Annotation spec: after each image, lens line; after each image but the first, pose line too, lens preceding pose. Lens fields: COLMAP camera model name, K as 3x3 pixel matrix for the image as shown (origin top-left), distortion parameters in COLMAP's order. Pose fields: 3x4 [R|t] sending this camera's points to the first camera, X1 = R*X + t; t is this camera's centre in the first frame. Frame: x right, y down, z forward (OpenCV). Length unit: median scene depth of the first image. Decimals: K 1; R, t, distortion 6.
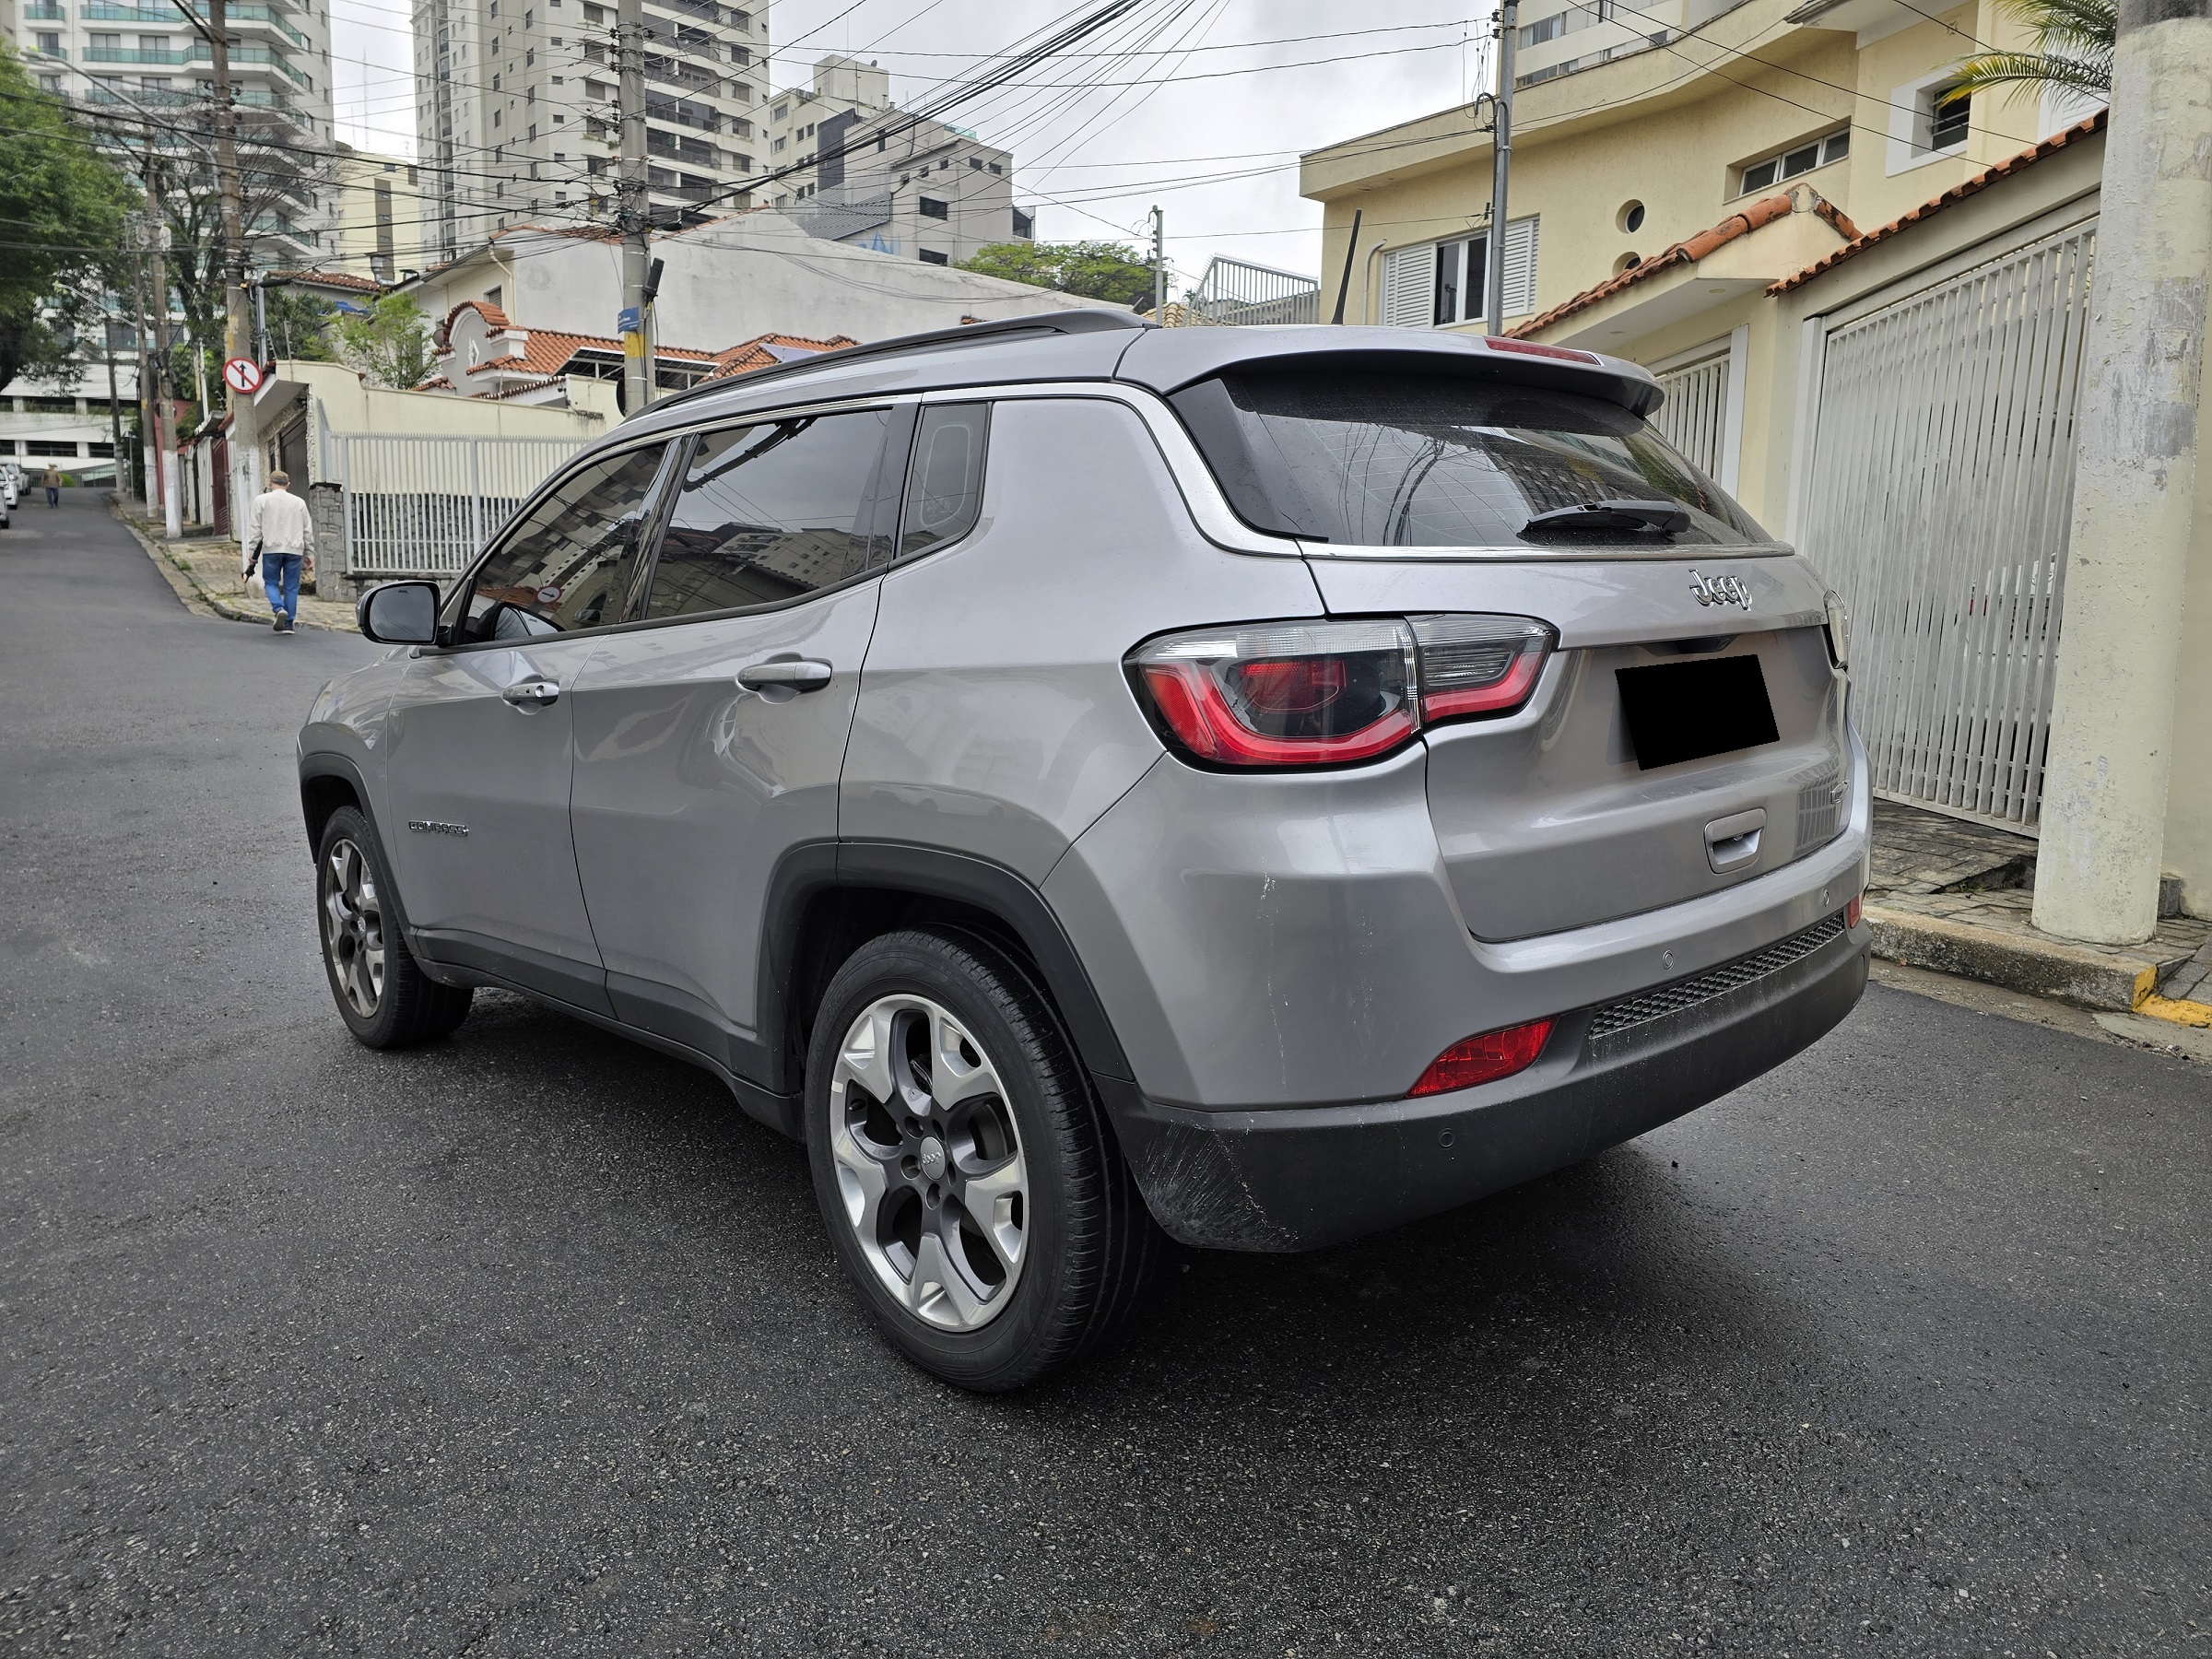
lens RADIAL K [[1485.5, 0, 1101.5], [0, 1485.5, 823.1], [0, 0, 1]] dist [0.052408, -0.018428]
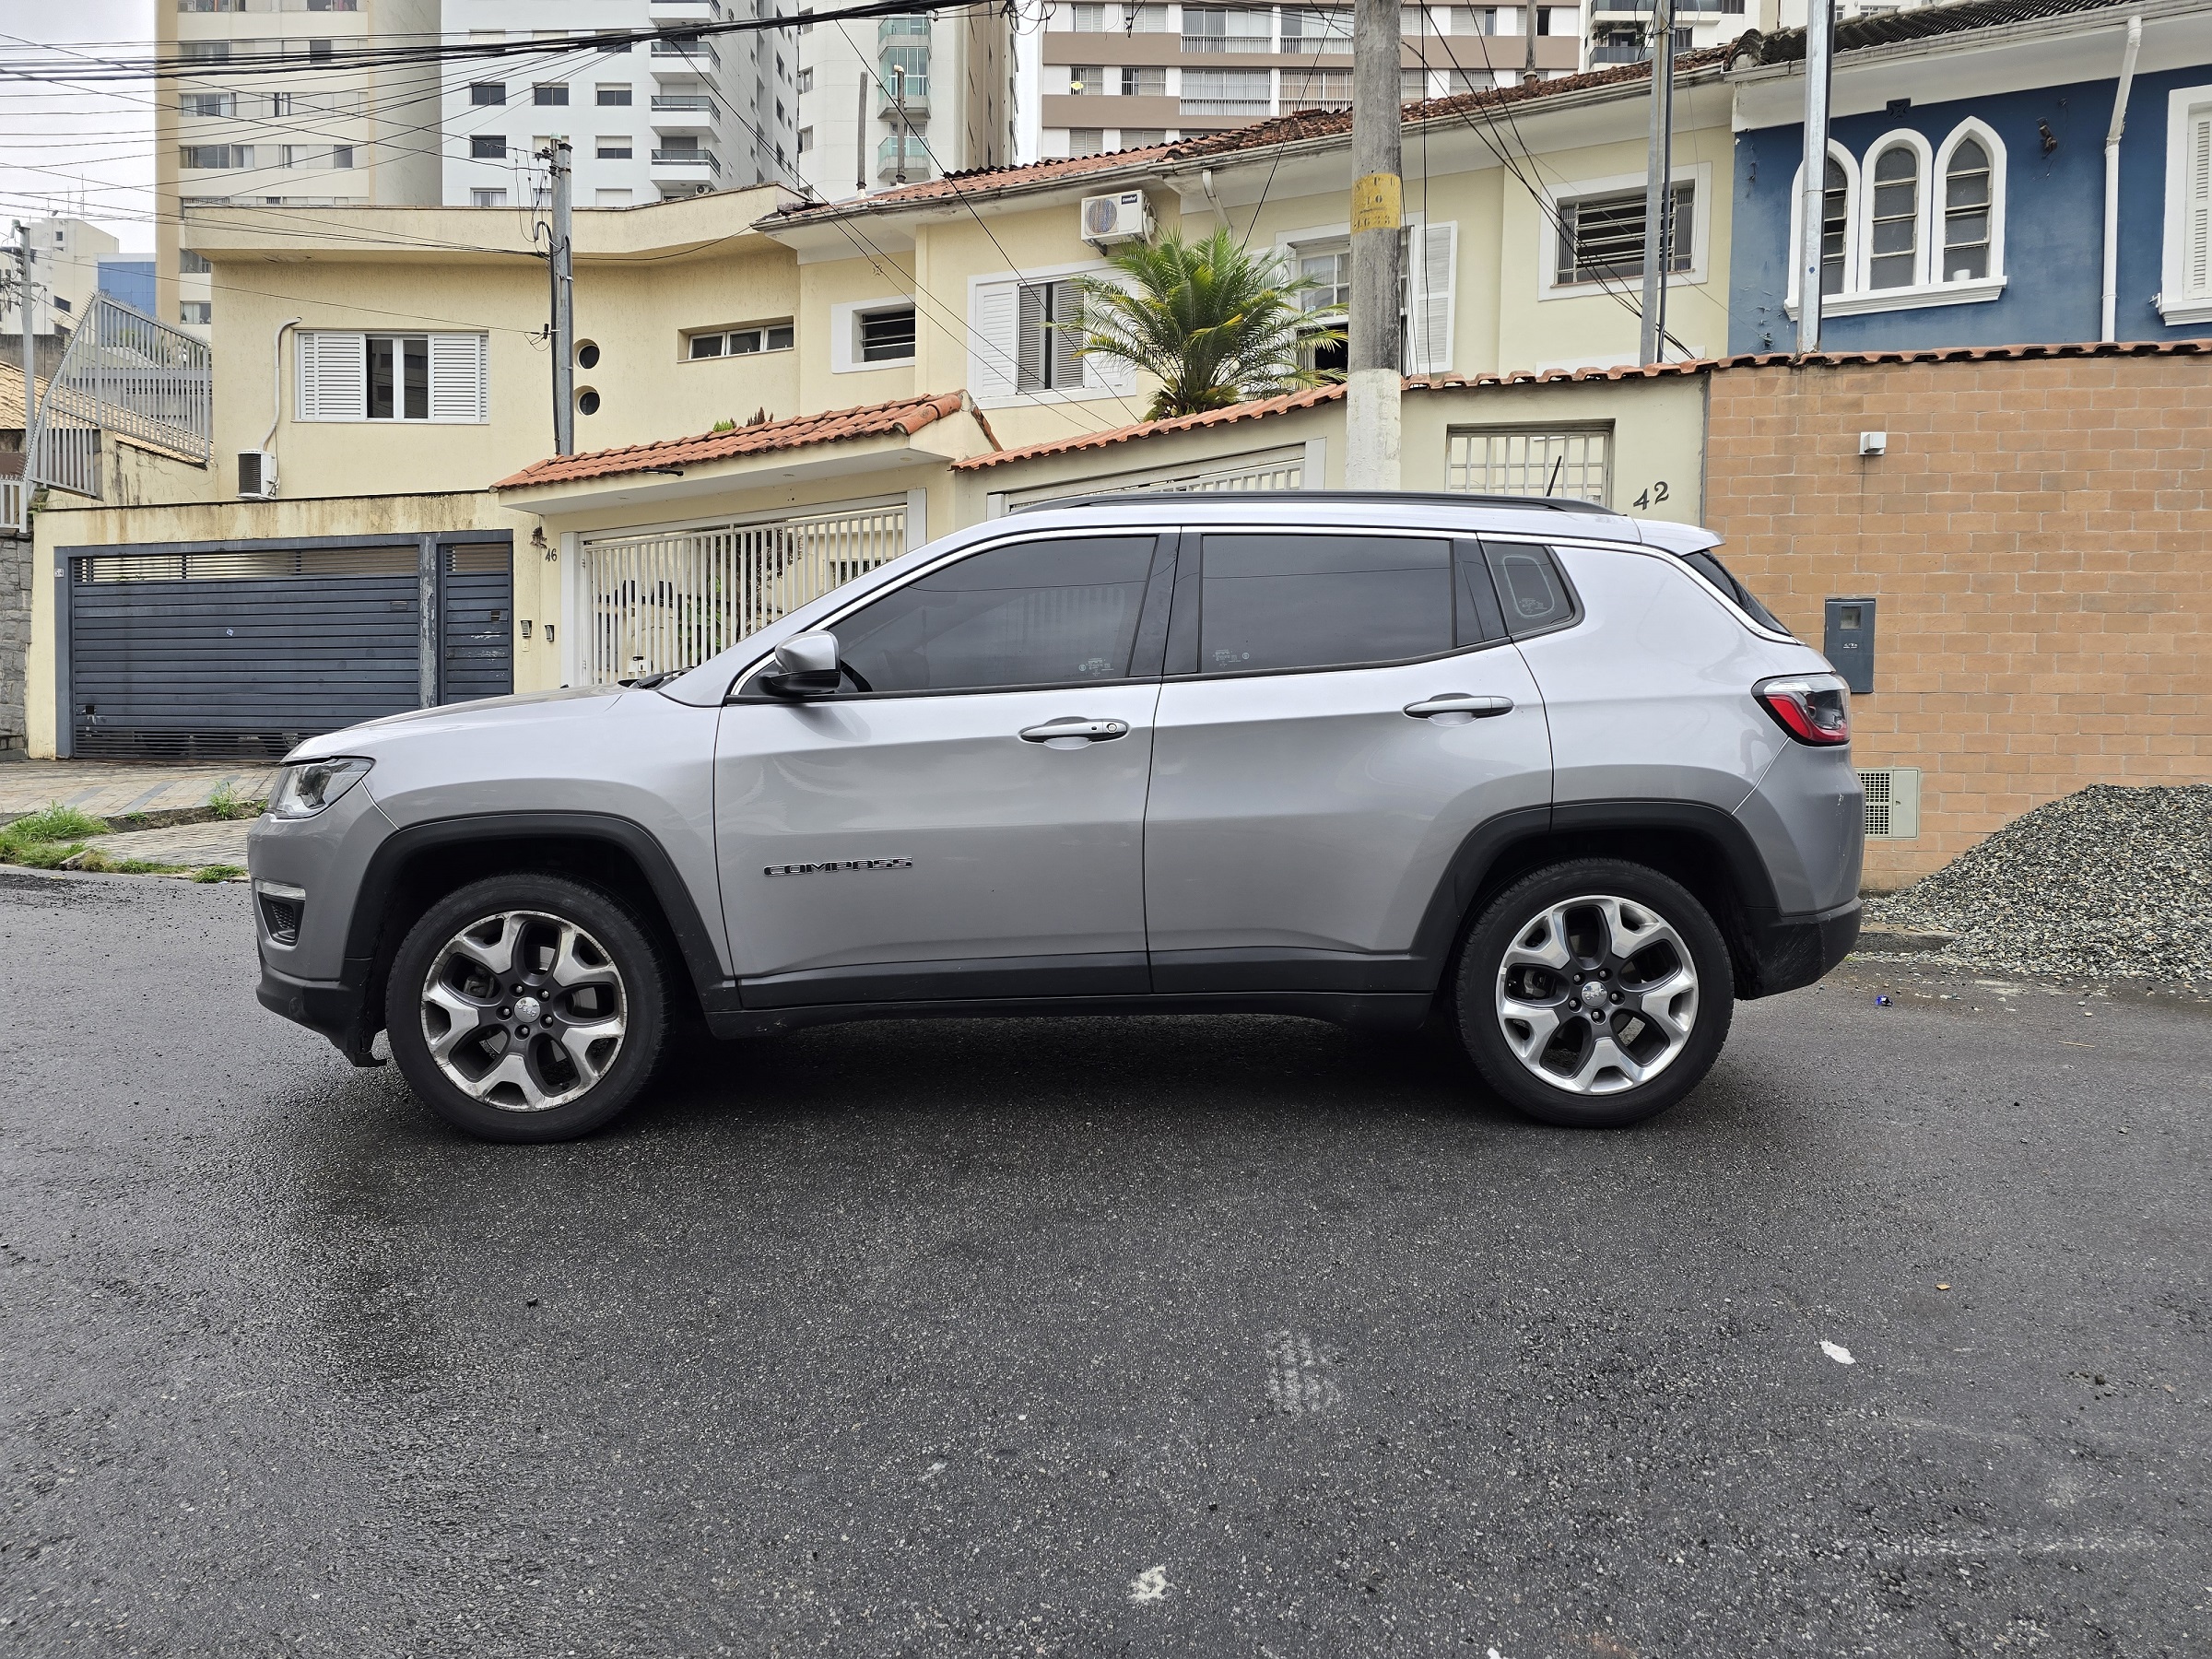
lens RADIAL K [[1485.5, 0, 1115.5], [0, 1485.5, 838.0], [0, 0, 1]] dist [0.052408, -0.018428]
pose [[0.677517, -0.046228, 0.734053, -1.489734], [0.096199, 0.995019, -0.026128, 0.037936], [-0.729188, 0.088317, 0.678590, 0.214808]]
